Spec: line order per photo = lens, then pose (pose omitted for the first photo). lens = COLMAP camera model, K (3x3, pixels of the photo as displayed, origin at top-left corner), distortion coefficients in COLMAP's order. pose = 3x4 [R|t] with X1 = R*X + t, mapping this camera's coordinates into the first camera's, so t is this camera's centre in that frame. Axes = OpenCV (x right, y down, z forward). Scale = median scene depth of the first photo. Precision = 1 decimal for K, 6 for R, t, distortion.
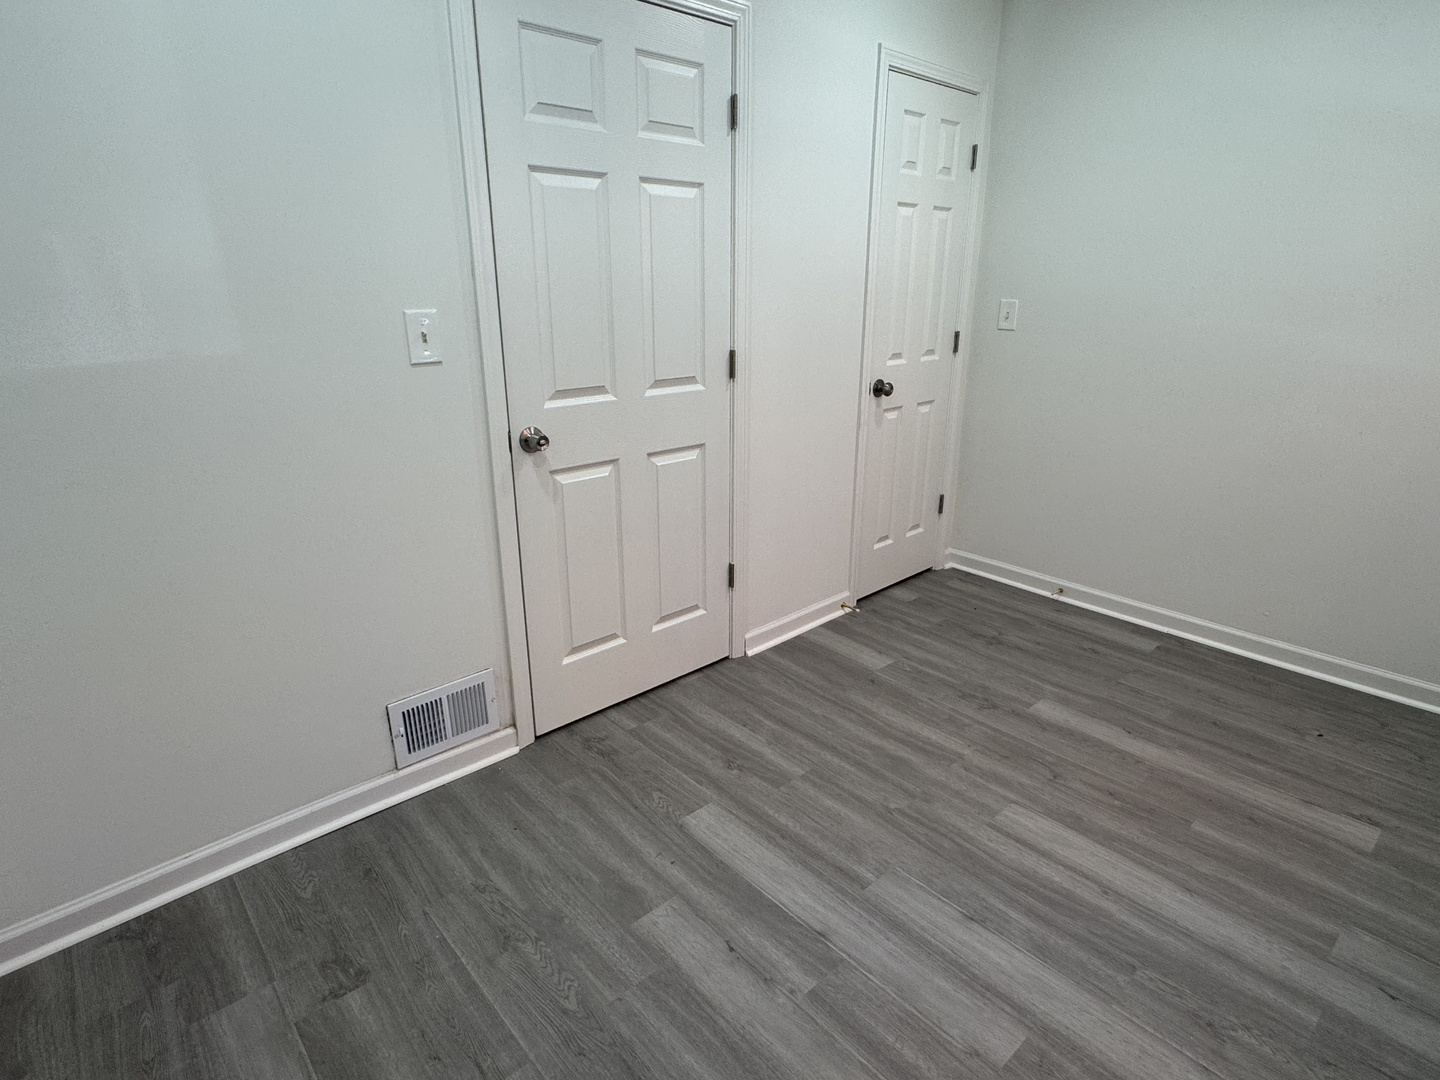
lens RADIAL K [[798.3, 0, 720.0], [0, 798.3, 540.0], [0, 0, 1]] dist [0.003483, -0.000448]
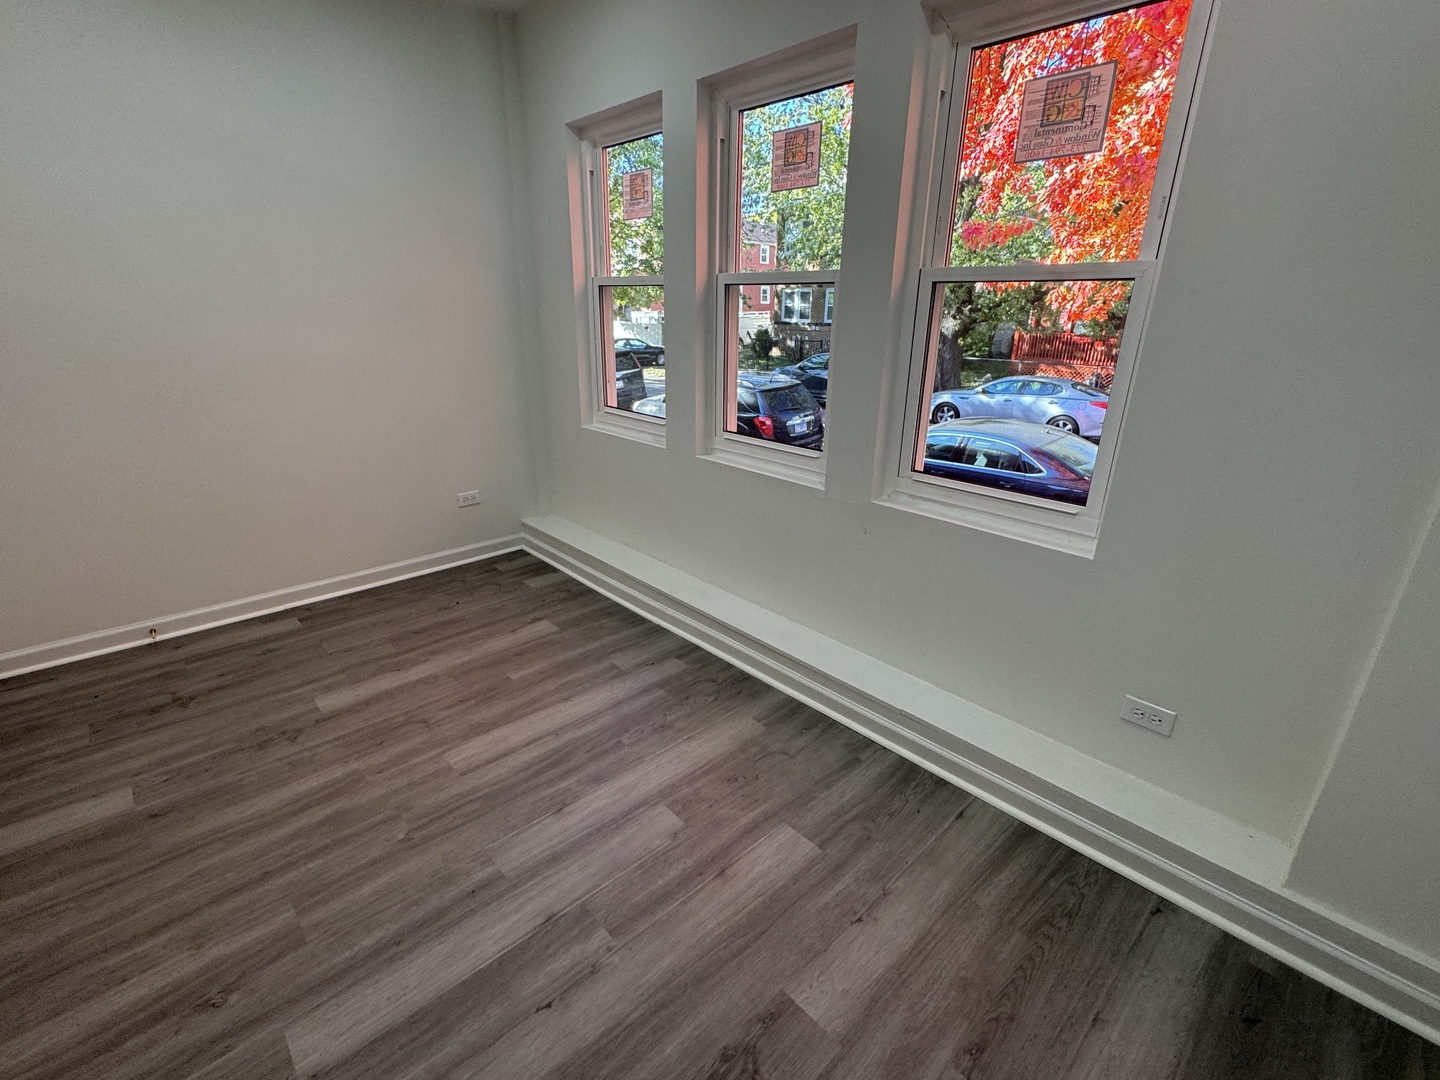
lens RADIAL K [[648.9, 0, 714.9], [0, 648.9, 532.8], [0, 0, 1]] dist [-0.001640, -0.000025]
pose [[-0.019299, -0.333776, 0.942455, -0.367992], [0.300694, 0.897052, 0.323854, -0.124877], [-0.953525, 0.289641, 0.083052, 0.410966]]
